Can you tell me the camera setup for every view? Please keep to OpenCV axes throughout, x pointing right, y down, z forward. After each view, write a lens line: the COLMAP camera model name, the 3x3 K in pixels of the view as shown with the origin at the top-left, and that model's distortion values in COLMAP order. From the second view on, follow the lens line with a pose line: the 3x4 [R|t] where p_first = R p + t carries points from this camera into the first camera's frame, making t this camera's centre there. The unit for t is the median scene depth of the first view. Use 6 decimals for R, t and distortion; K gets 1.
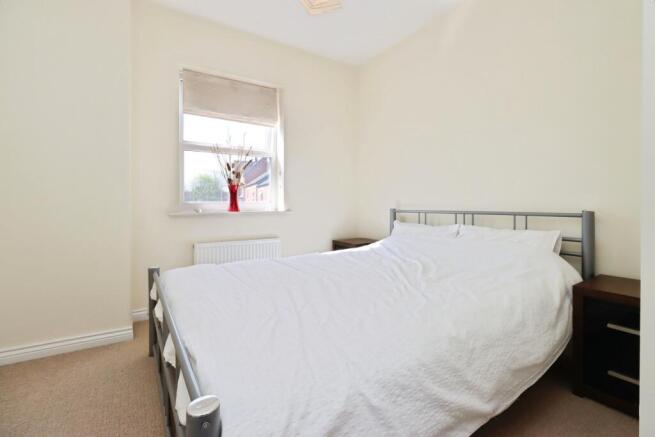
lens RADIAL K [[302.7, 0, 329.2], [0, 302.7, 206.9], [0, 0, 1]] dist [-0.005163, -0.001037]
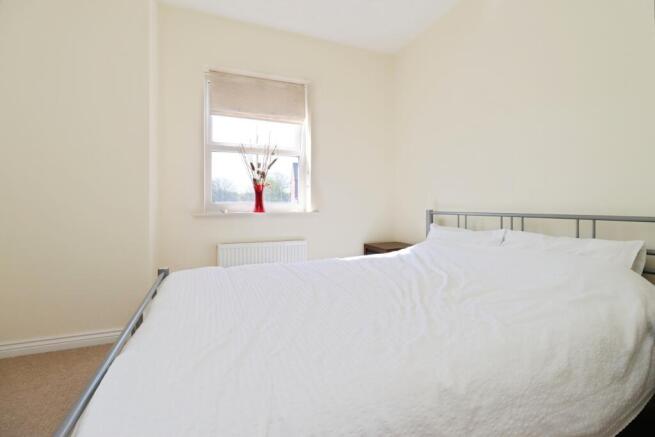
lens RADIAL K [[302.7, 0, 329.2], [0, 302.7, 206.9], [0, 0, 1]] dist [-0.005163, -0.001037]
pose [[0.981469, 0.001726, -0.191615, 0.102620], [-0.002132, 0.999996, -0.001909, -0.000780], [0.191611, 0.002282, 0.981468, 0.088974]]
